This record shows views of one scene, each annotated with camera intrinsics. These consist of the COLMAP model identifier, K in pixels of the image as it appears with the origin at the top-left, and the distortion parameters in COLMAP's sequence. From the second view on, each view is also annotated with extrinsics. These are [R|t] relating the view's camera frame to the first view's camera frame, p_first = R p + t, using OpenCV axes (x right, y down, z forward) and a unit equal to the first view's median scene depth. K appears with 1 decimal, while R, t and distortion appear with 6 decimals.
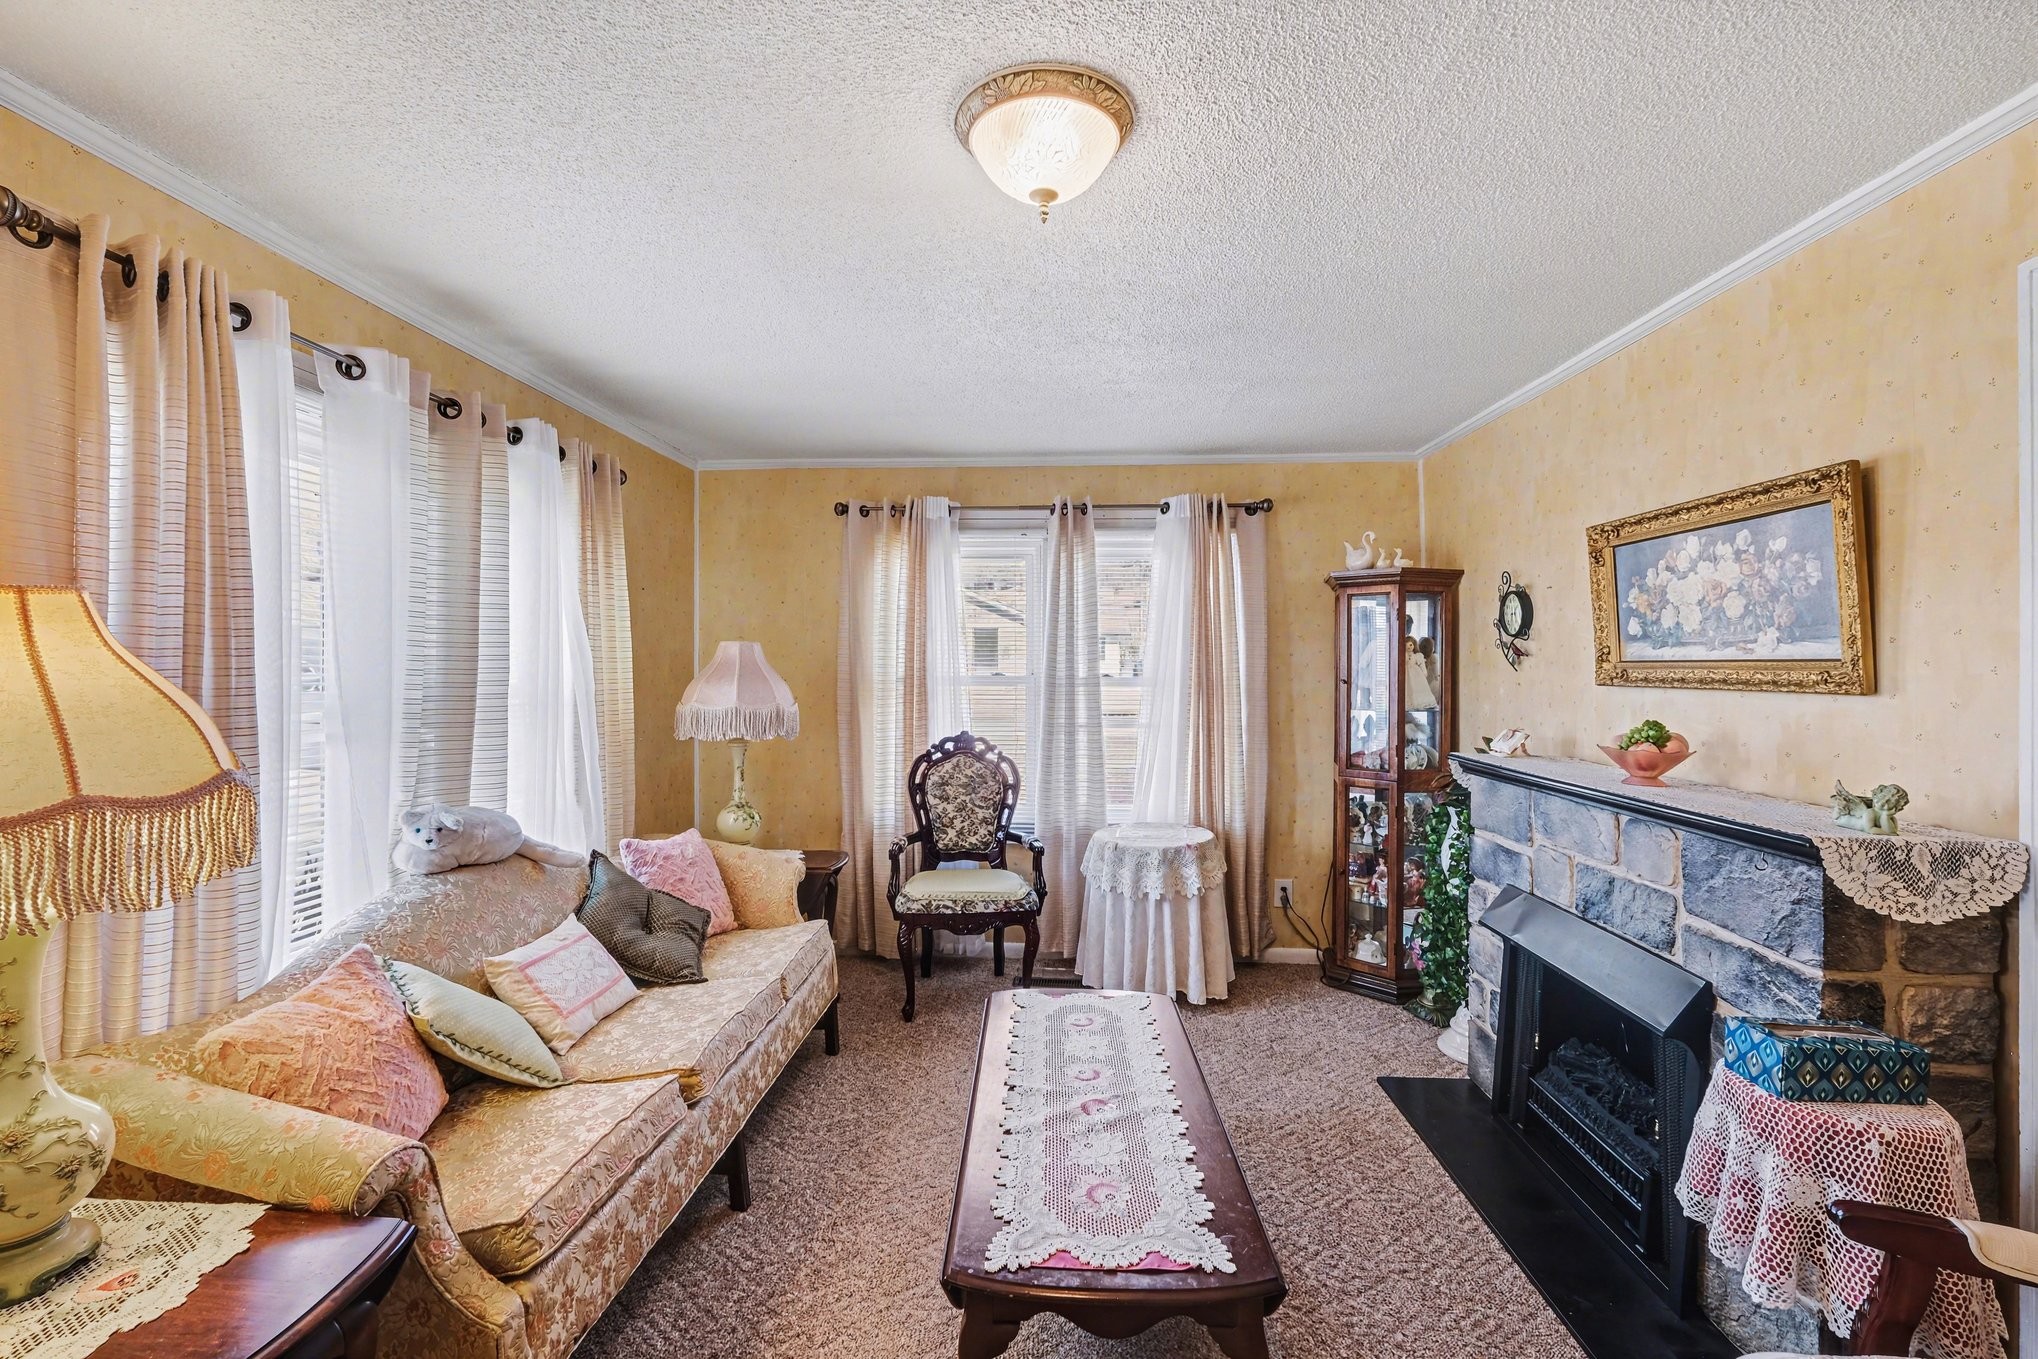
lens RADIAL K [[898.7, 0, 1013.1], [0, 898.7, 670.5], [0, 0, 1]] dist [-0.001933, -0.000001]
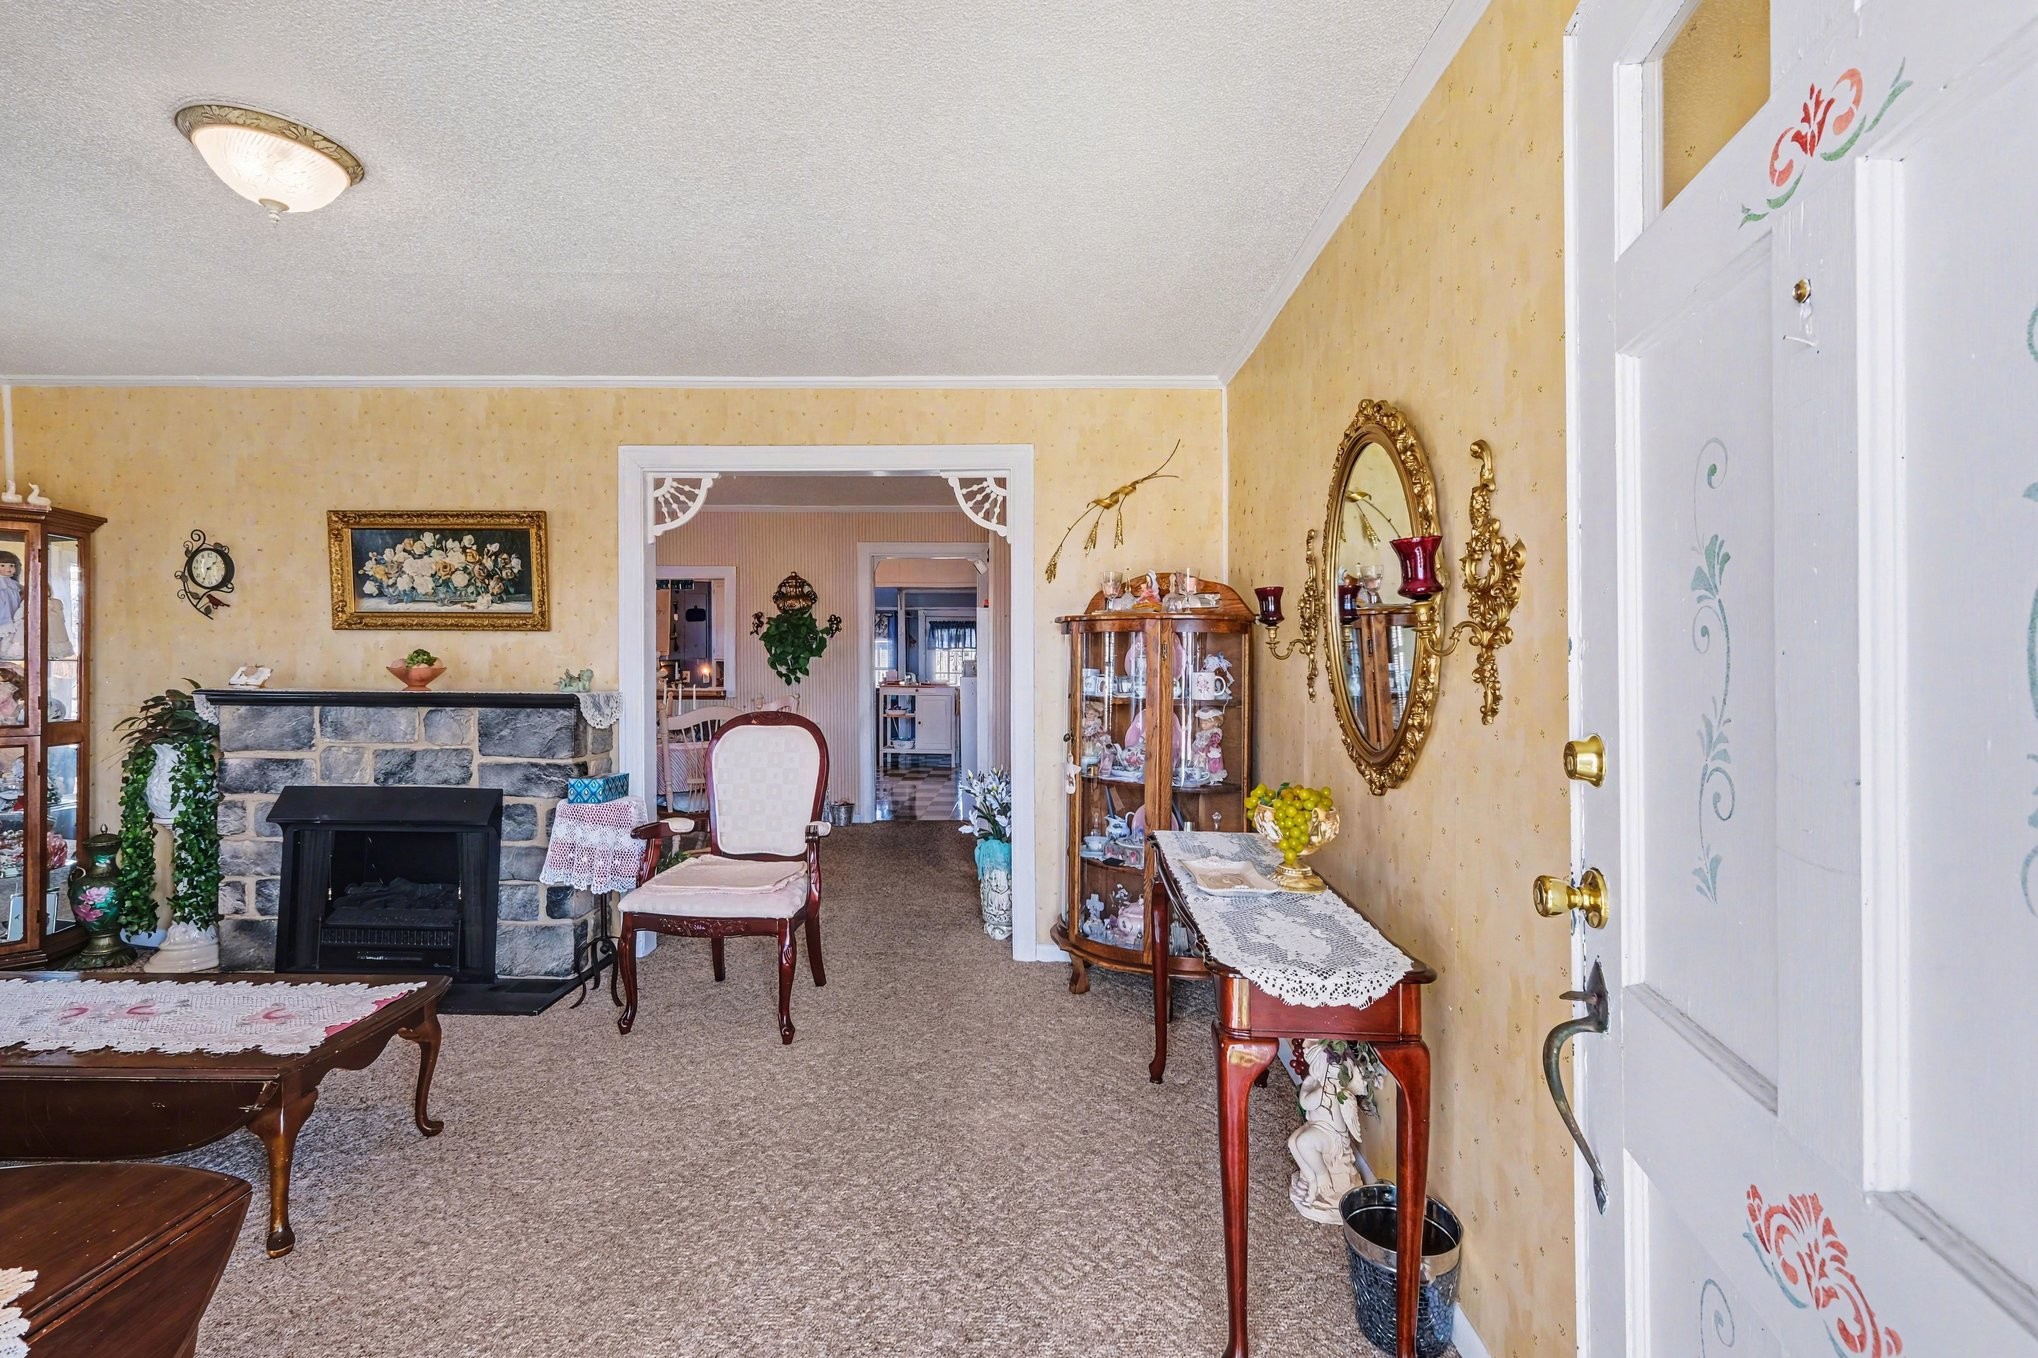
lens RADIAL K [[898.7, 0, 1023.8], [0, 898.7, 666.6], [0, 0, 1]] dist [-0.001933, -0.000001]
pose [[-0.038611, -0.007270, 0.999228, -0.873270], [-0.001055, 0.999973, 0.007235, 0.073583], [-0.999254, -0.000775, -0.038618, 0.023585]]
